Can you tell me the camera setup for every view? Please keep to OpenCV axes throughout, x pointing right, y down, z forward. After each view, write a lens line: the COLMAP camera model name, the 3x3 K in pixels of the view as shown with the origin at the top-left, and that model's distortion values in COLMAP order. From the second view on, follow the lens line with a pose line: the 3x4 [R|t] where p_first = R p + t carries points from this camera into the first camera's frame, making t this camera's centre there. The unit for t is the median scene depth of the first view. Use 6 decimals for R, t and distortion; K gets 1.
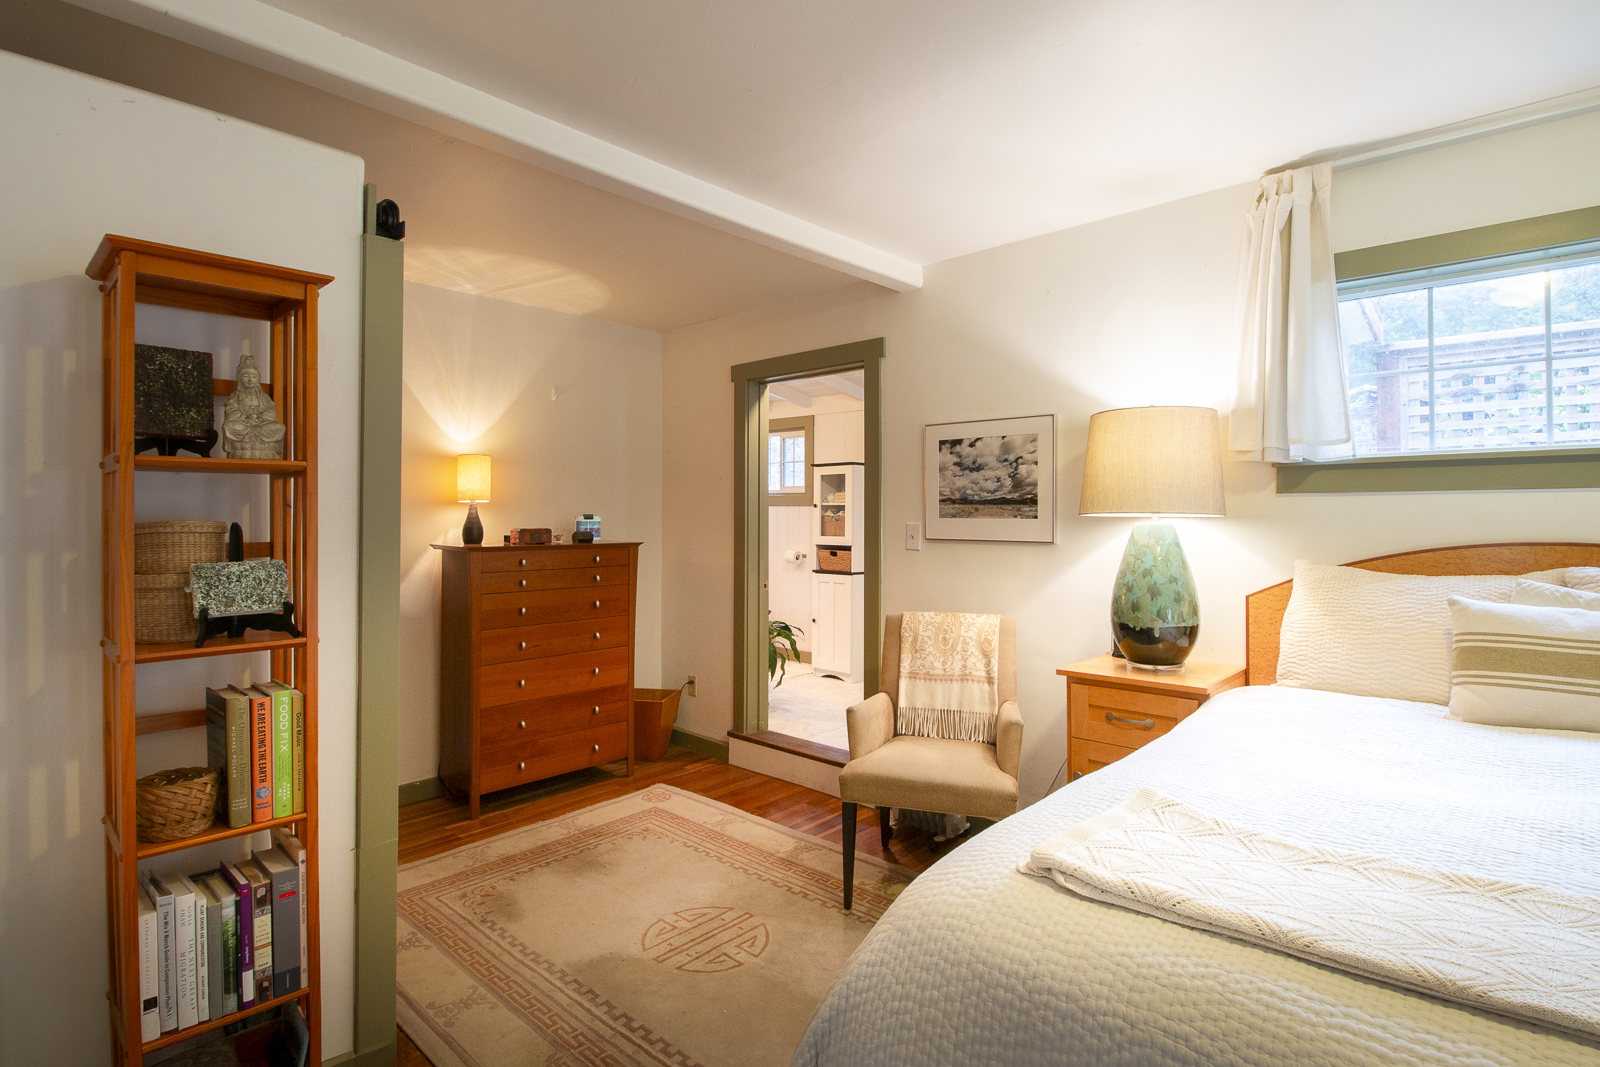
lens RADIAL K [[761.5, 0, 845.6], [0, 761.5, 505.4], [0, 0, 1]] dist [-0.001390, -0.007865]
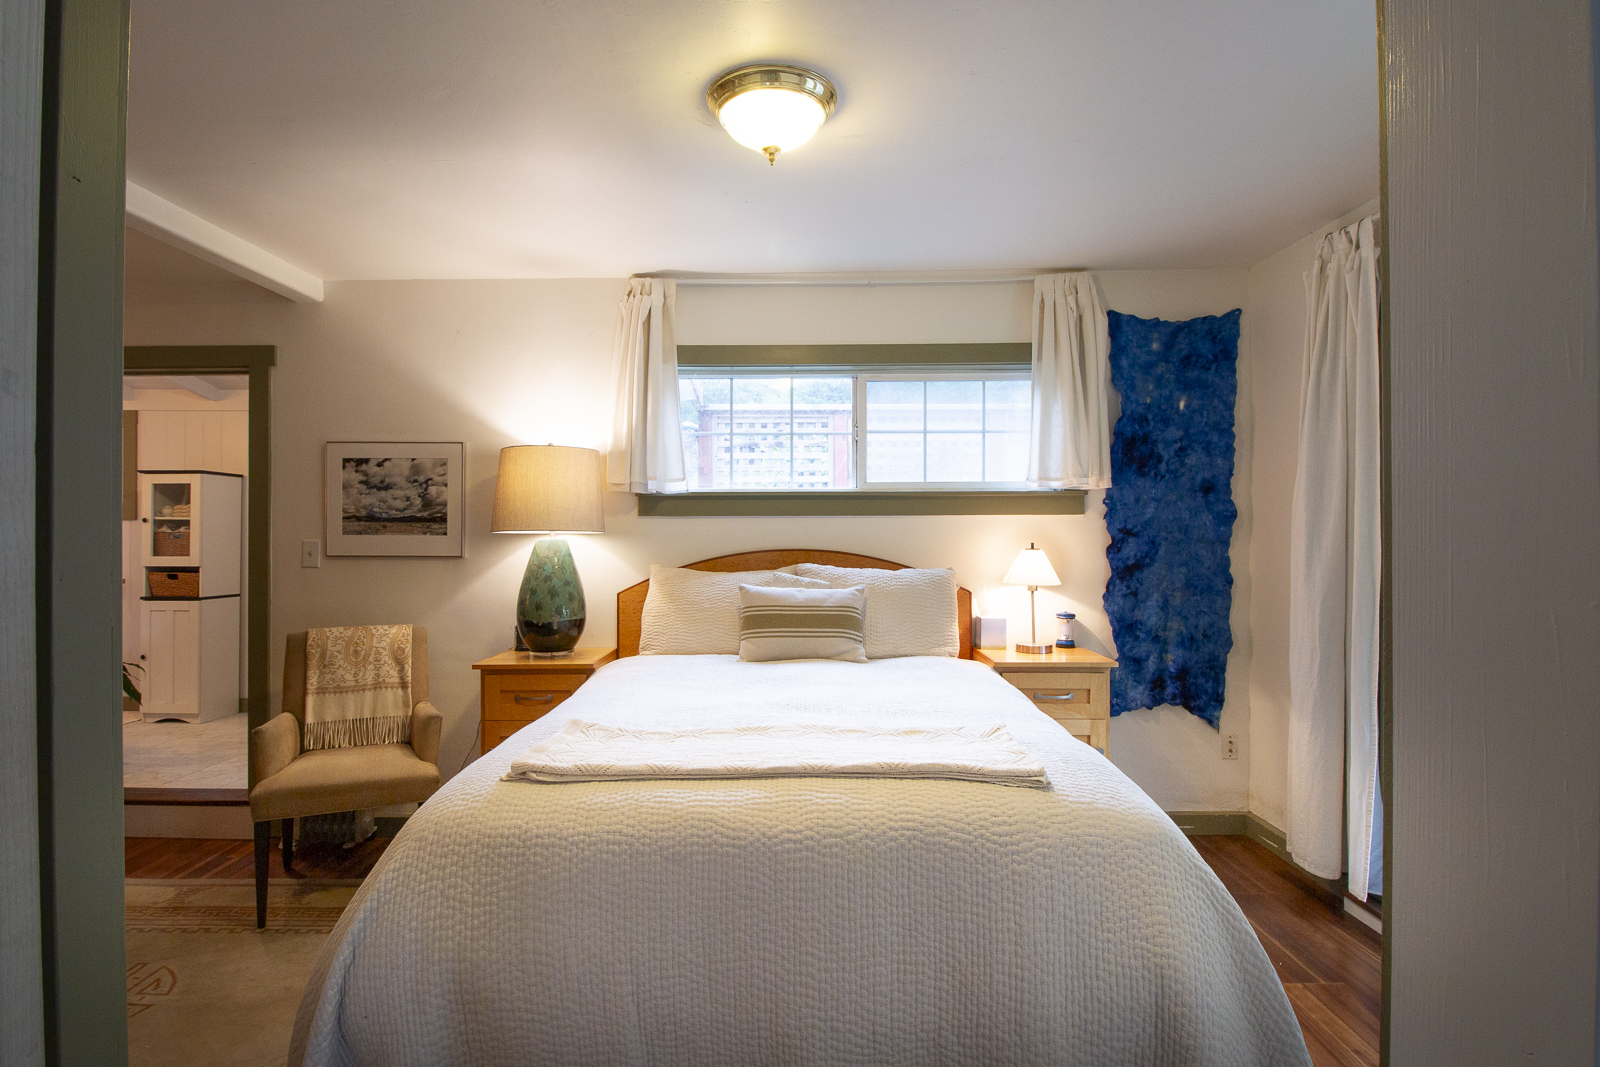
lens RADIAL K [[761.5, 0, 787.3], [0, 761.5, 531.4], [0, 0, 1]] dist [-0.001390, -0.007865]
pose [[0.742747, 0.000076, 0.669572, -0.137319], [-0.009304, 0.999905, 0.010207, -0.004522], [-0.669507, -0.013811, 0.742677, -0.173937]]
